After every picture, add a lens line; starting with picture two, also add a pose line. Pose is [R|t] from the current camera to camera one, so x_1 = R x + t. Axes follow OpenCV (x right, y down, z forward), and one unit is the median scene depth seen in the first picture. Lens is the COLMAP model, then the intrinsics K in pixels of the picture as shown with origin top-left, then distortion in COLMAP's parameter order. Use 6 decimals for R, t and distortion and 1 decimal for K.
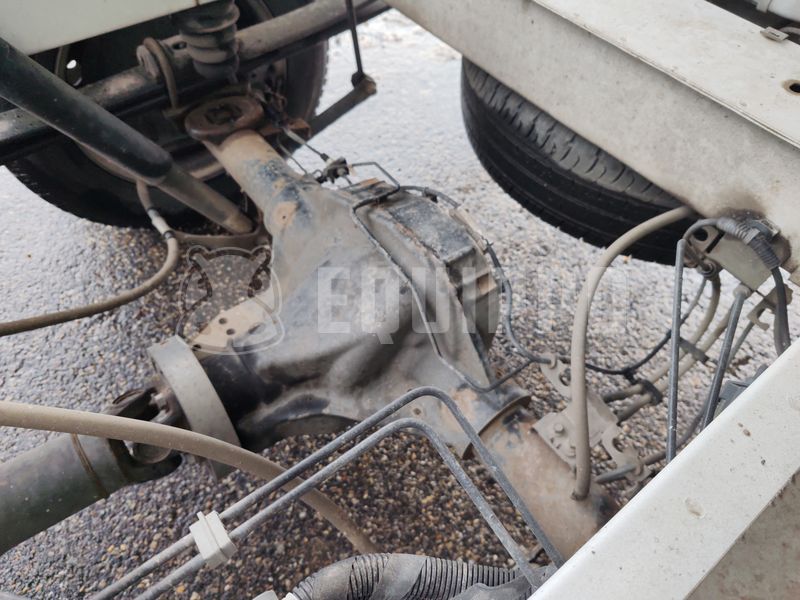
lens RADIAL K [[542.4, 0, 400.0], [0, 542.4, 300.0], [0, 0, 1]] dist [-0.004482, -0.006533]
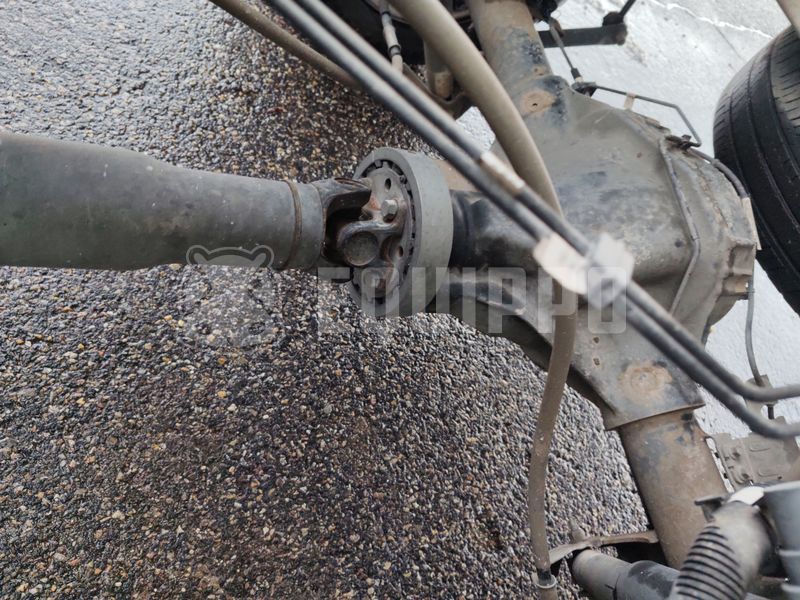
lens RADIAL K [[542.4, 0, 400.0], [0, 542.4, 300.0], [0, 0, 1]] dist [-0.004482, -0.006533]
pose [[0.851243, 0.512628, 0.112235, -0.305027], [-0.520181, 0.852498, 0.051553, 0.176501], [-0.069253, -0.102267, 0.992343, 0.071242]]
